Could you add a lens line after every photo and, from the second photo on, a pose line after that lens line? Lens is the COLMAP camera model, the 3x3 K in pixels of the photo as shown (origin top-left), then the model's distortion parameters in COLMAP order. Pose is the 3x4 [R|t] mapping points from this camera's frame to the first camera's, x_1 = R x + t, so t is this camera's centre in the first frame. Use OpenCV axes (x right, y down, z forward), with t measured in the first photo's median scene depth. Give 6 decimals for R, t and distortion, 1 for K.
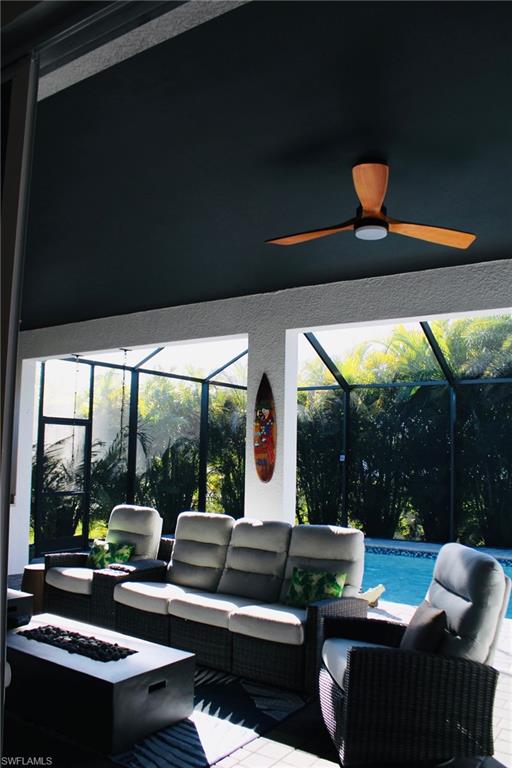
lens RADIAL K [[647.4, 0, 256.0], [0, 647.4, 384.0], [0, 0, 1]] dist [-0.159005, 0.213452]
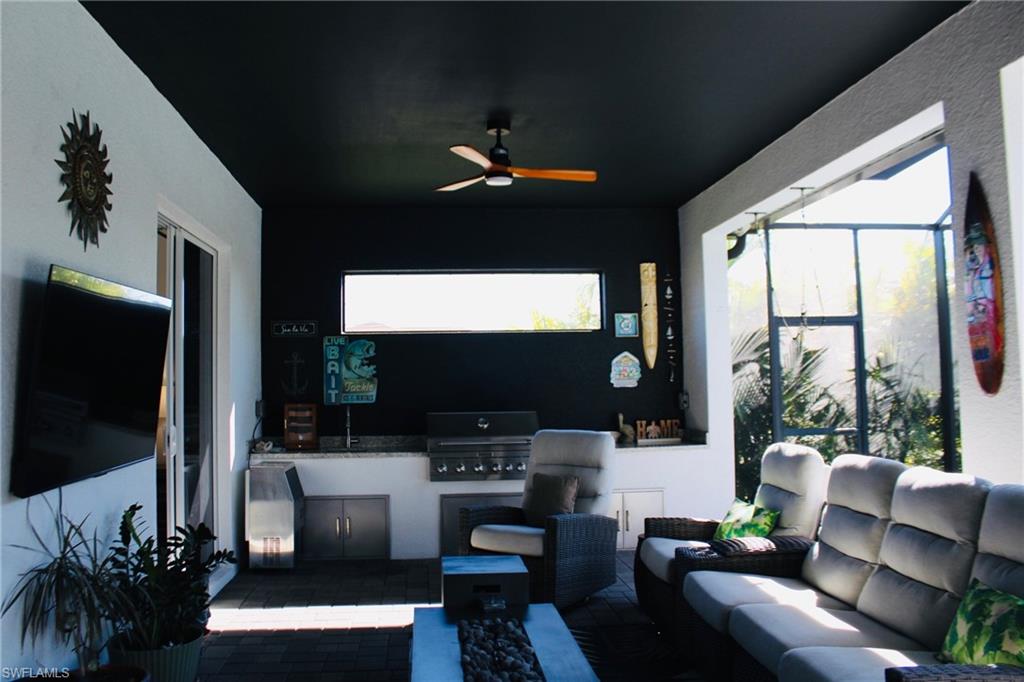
lens RADIAL K [[863.2, 0, 512.0], [0, 863.2, 341.0], [0, 0, 1]] dist [-0.159005, 0.213452]
pose [[0.650217, -0.074727, -0.756064, 0.254687], [0.114901, 0.993377, 0.000632, 0.069631], [0.751010, -0.087284, 0.654497, 0.322775]]
